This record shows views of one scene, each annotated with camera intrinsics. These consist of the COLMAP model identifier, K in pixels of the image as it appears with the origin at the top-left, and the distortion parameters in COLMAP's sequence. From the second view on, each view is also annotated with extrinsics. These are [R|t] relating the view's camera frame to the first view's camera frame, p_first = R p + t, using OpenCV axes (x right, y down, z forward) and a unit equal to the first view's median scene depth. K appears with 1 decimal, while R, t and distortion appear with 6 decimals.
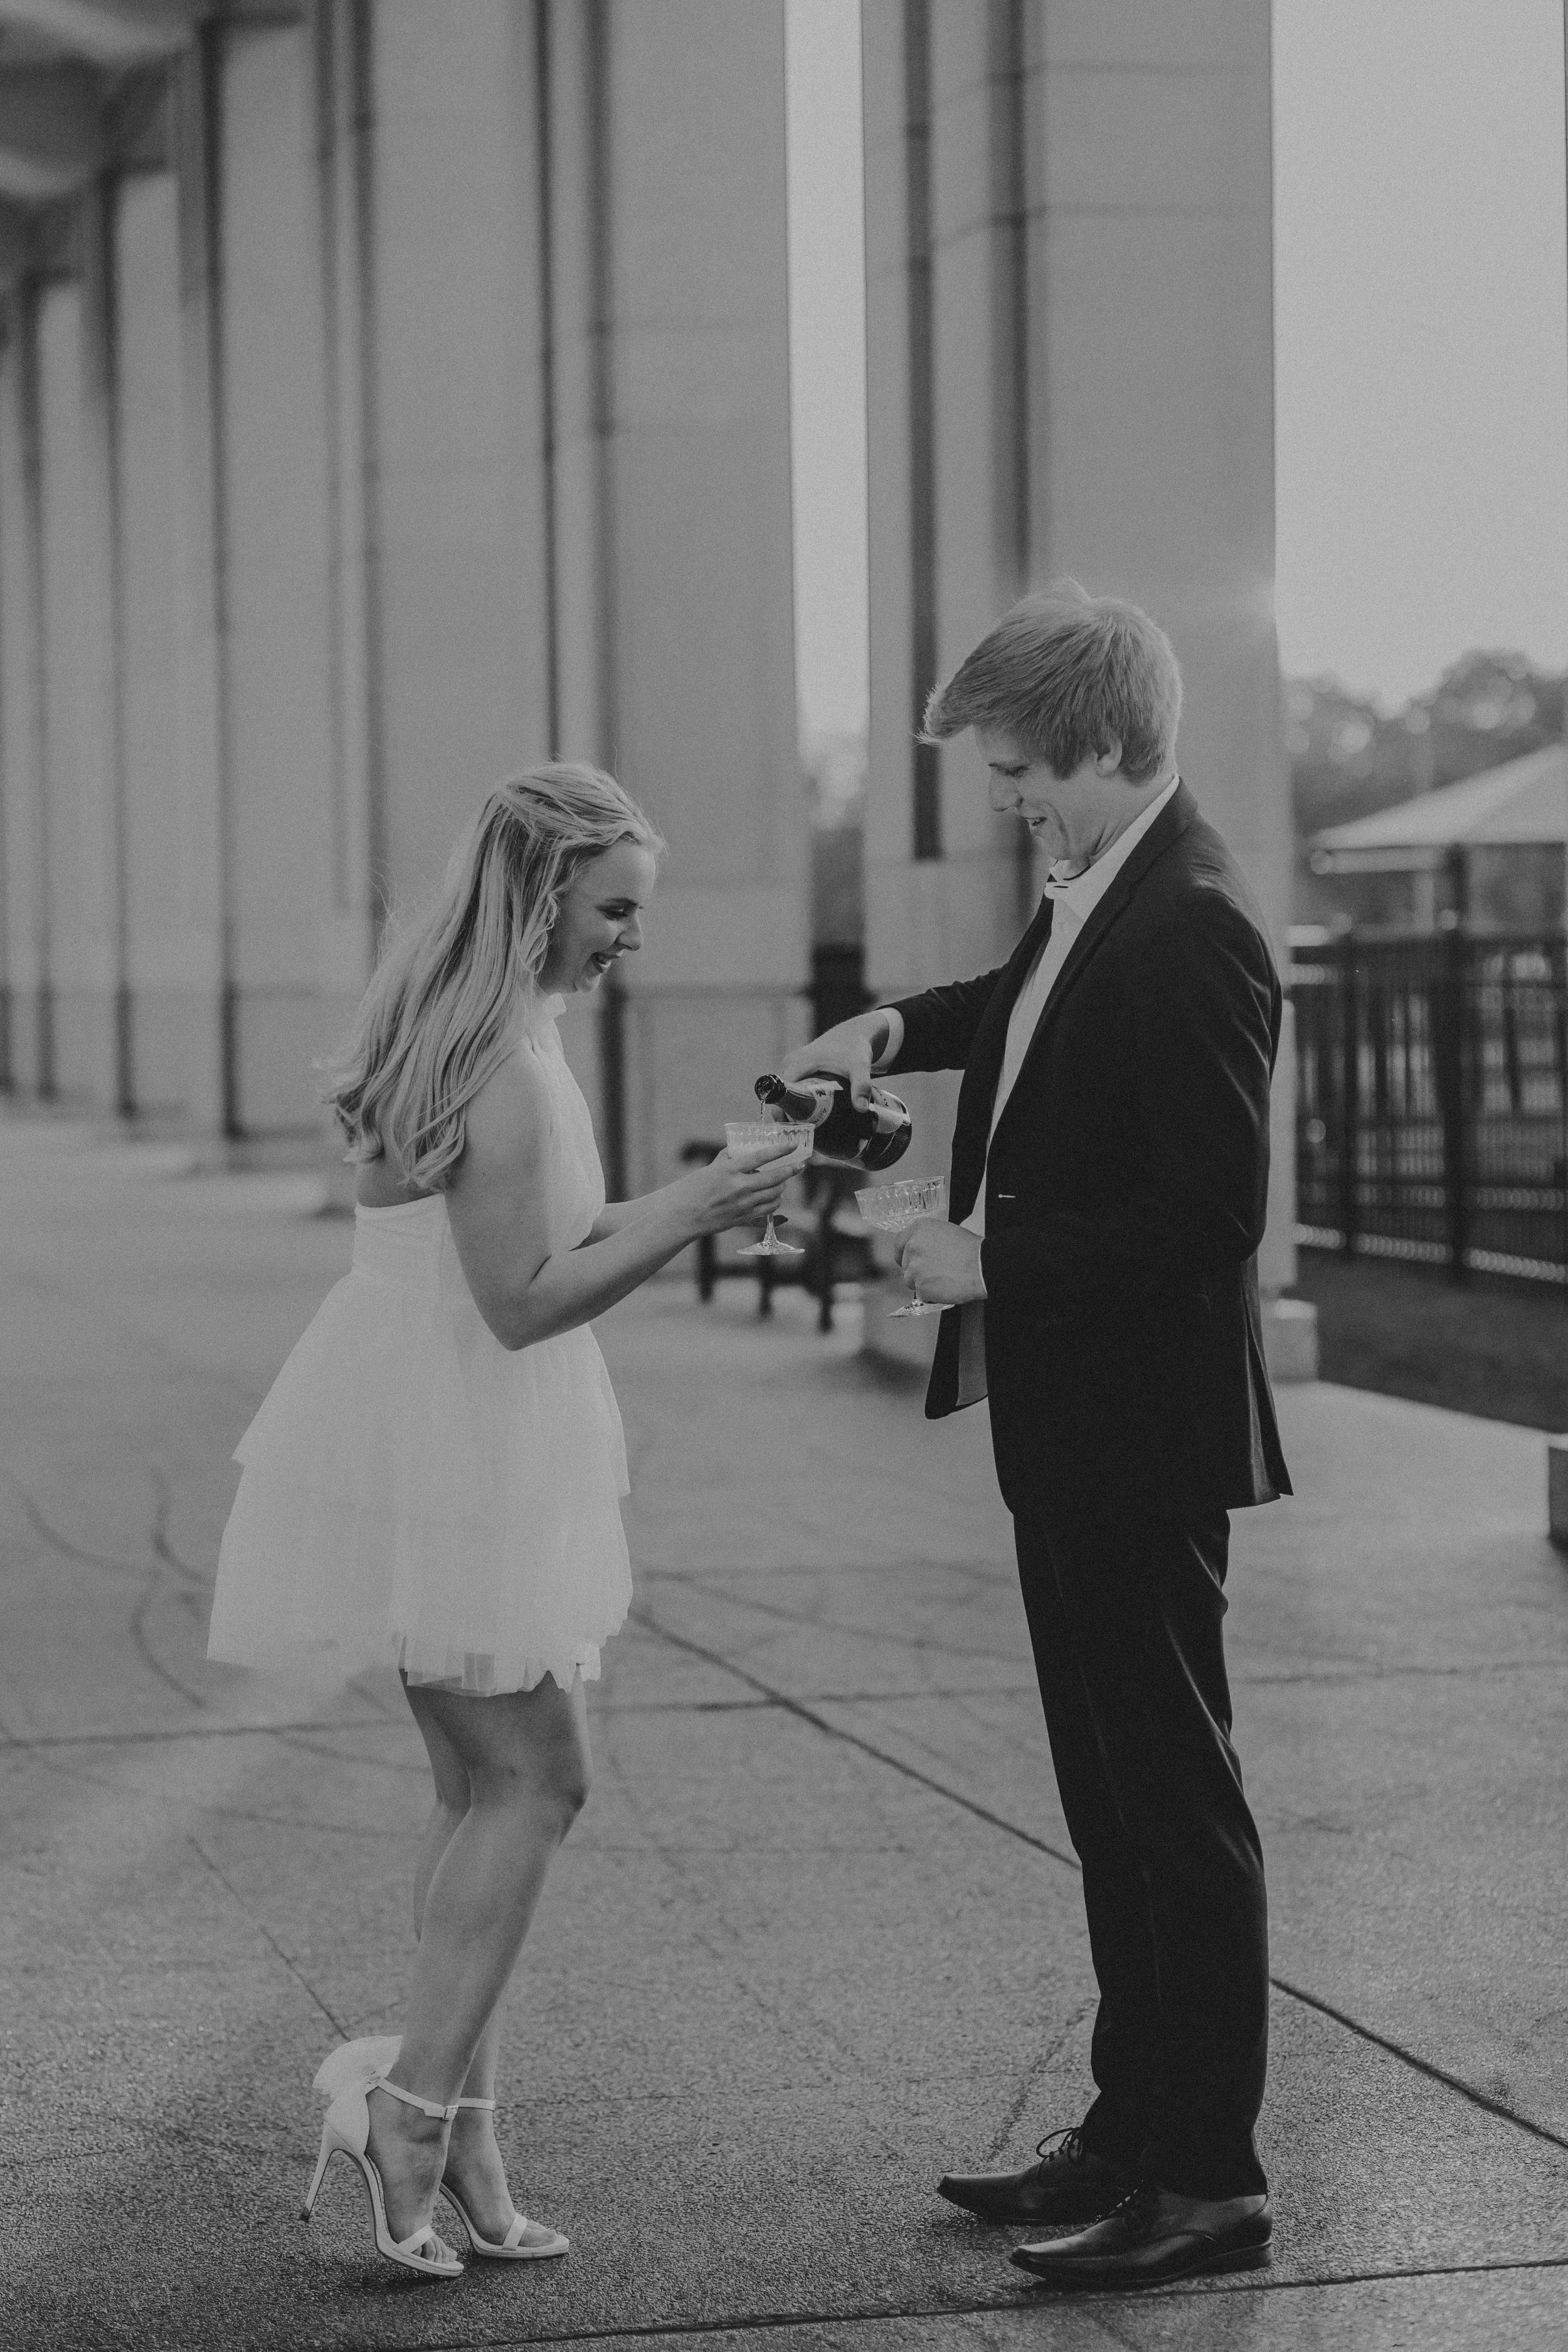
lens RADIAL K [[5828.9, 0, 785.3], [0, 5828.9, 1178.6], [0, 0, 1]] dist [0.236352, 0.000000]
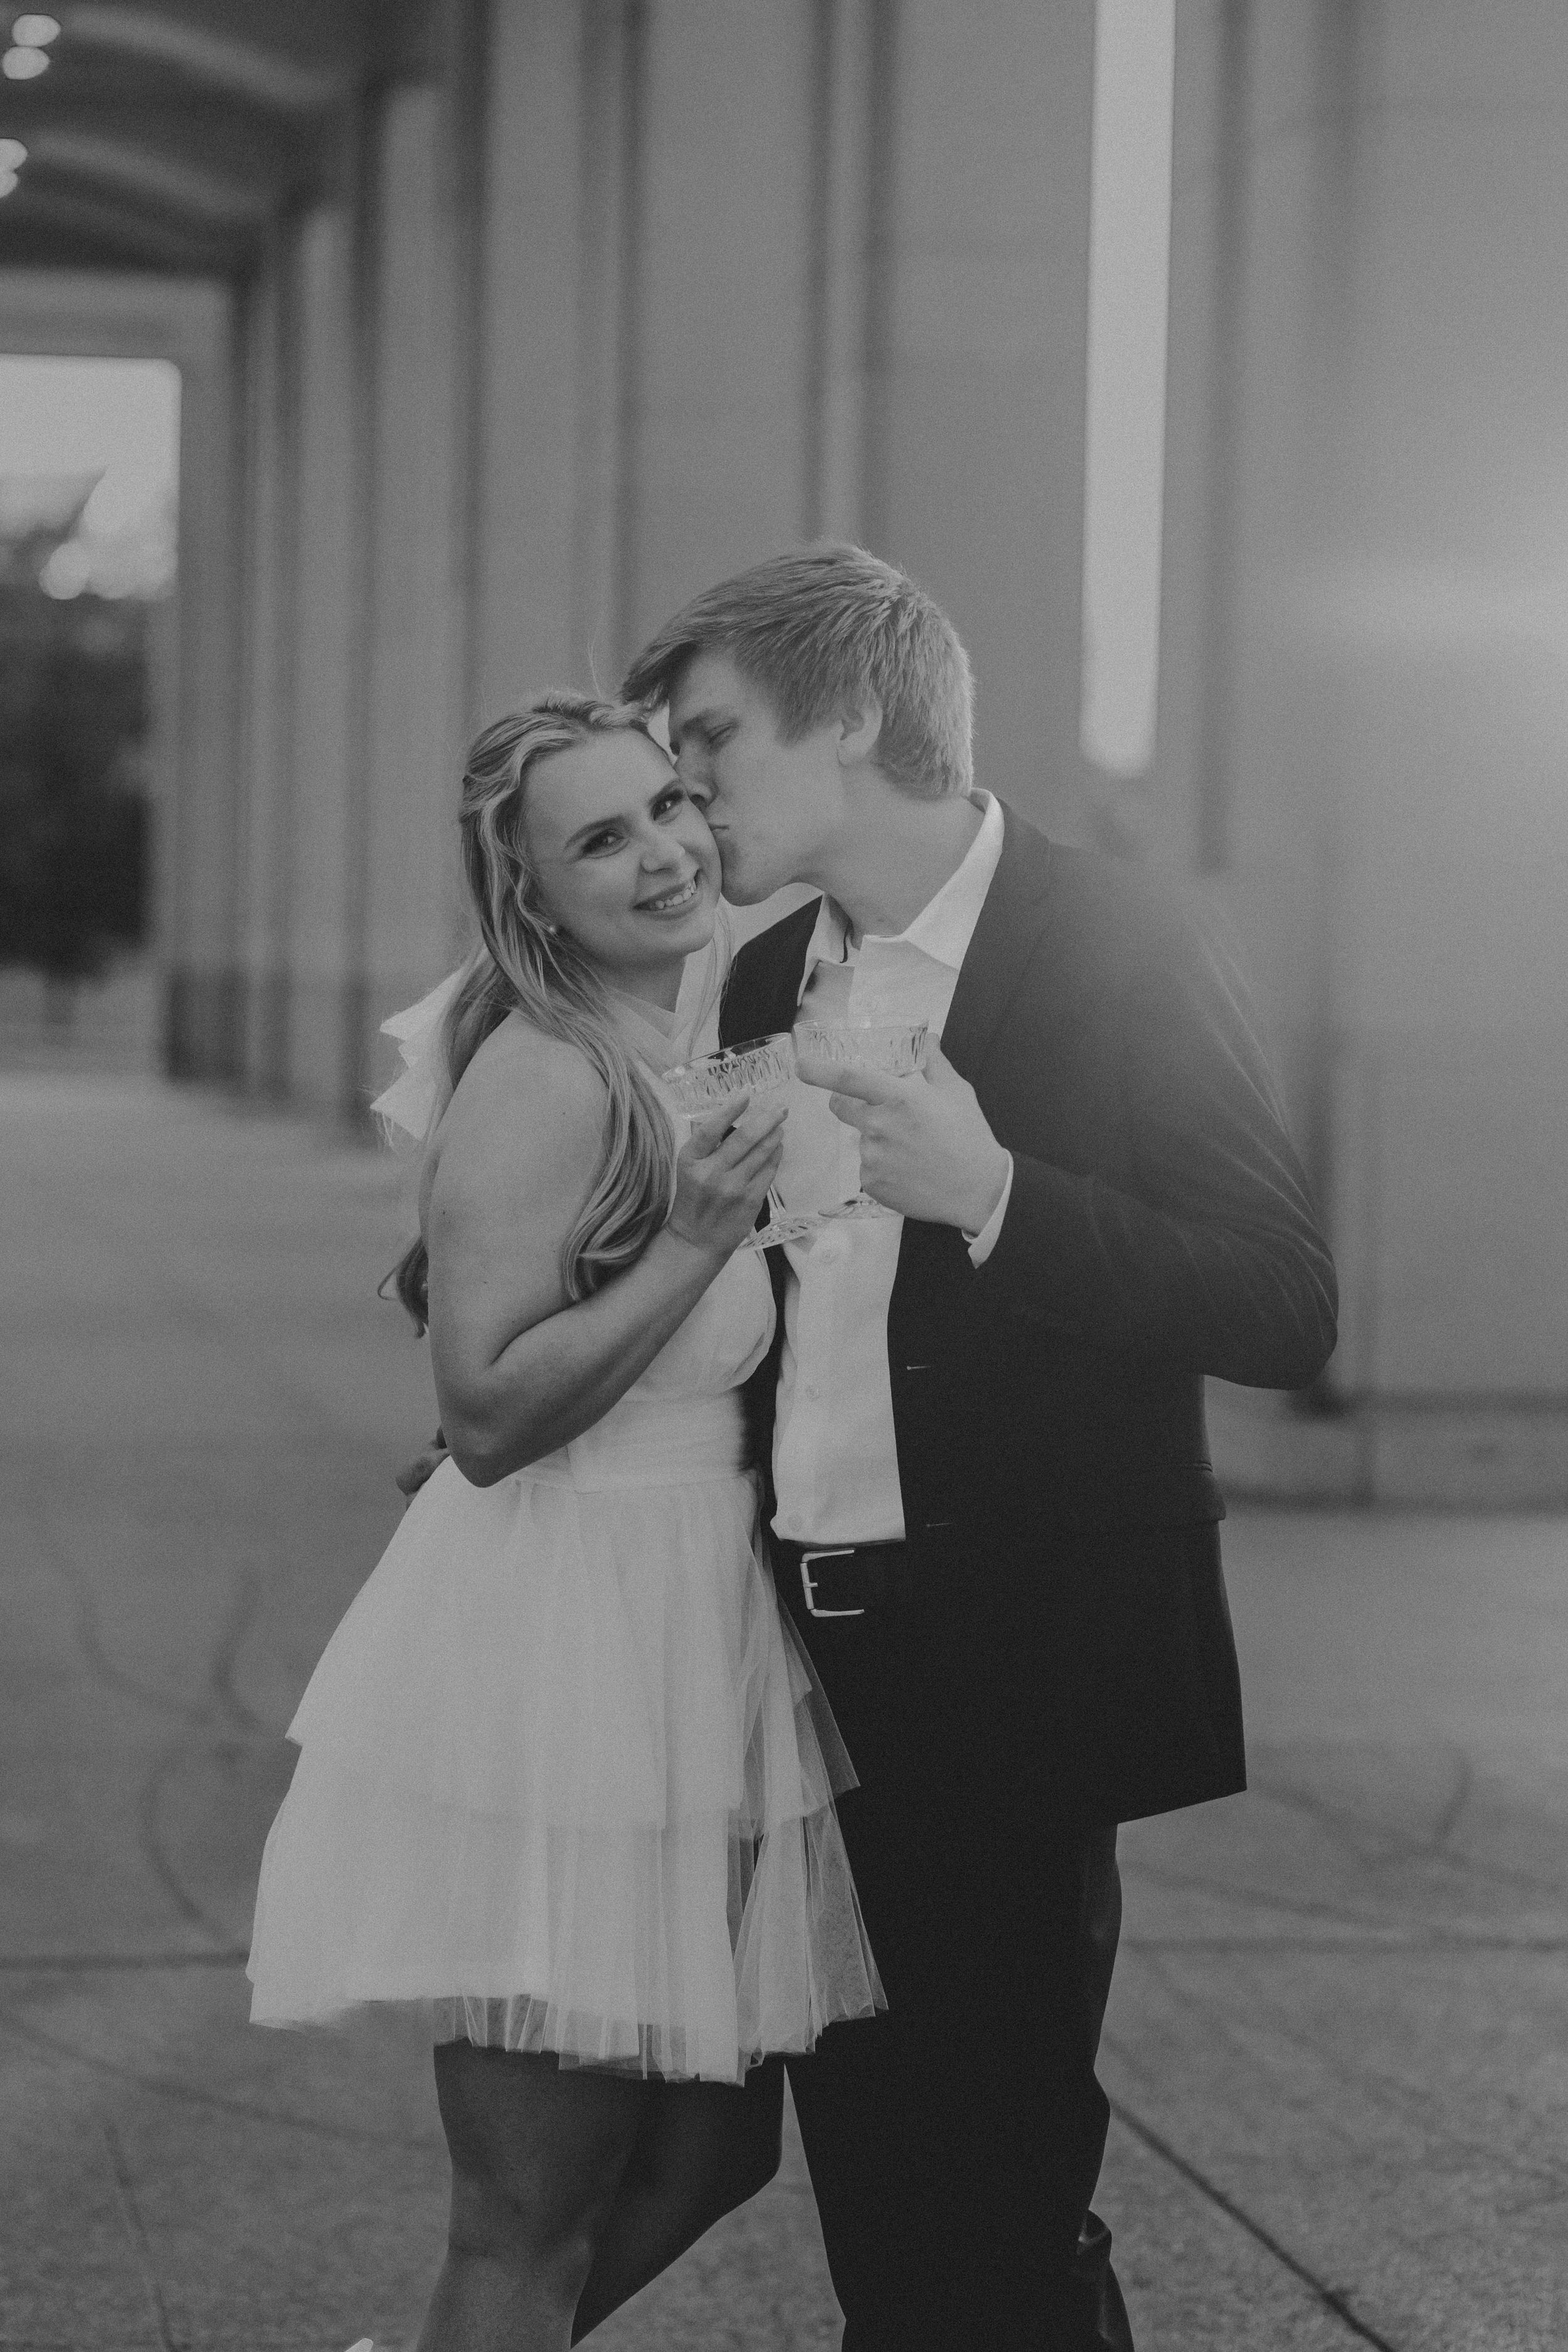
lens RADIAL K [[5828.9, 0, 797.8], [0, 5828.9, 1166.5], [0, 0, 1]] dist [0.236352, 0.000000]
pose [[0.997248, 0.041699, -0.061303, 0.026627], [-0.041741, 0.999128, 0.000602, -0.015491], [0.061274, 0.001958, 0.998119, 0.218064]]
